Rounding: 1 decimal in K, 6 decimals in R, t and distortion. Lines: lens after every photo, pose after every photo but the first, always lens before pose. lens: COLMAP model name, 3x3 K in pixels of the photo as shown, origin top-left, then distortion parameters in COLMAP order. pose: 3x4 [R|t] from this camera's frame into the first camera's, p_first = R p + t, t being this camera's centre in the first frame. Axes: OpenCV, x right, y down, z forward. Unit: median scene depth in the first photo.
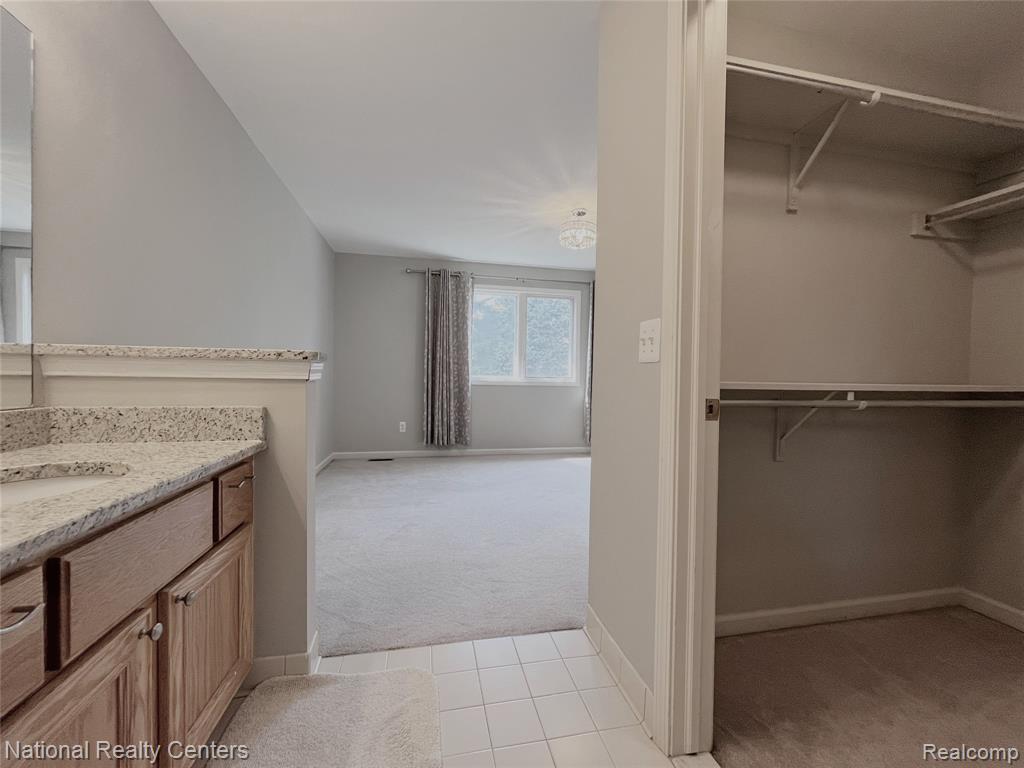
lens RADIAL K [[411.3, 0, 512.8], [0, 411.3, 383.1], [0, 0, 1]] dist [-0.003572, 0.000561]
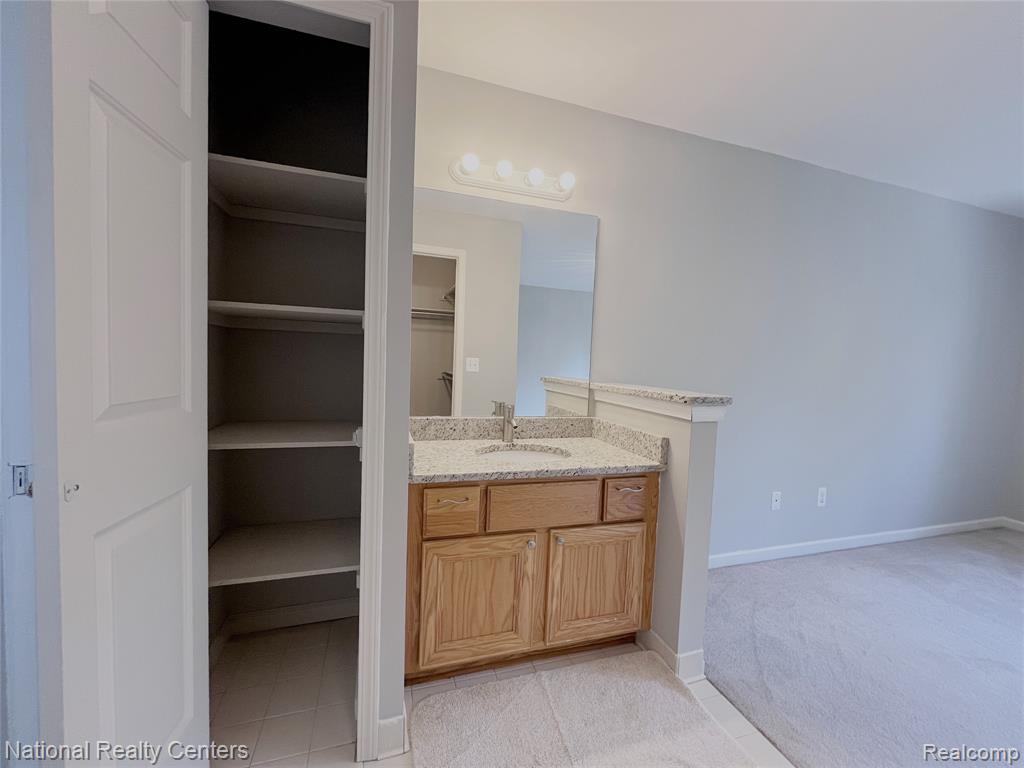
lens RADIAL K [[411.3, 0, 500.8], [0, 411.3, 384.3], [0, 0, 1]] dist [-0.003572, 0.000561]
pose [[0.081458, 0.047962, -0.995522, 0.716235], [-0.051812, 0.997695, 0.043827, -0.160503], [0.995329, 0.048010, 0.083755, 0.467191]]
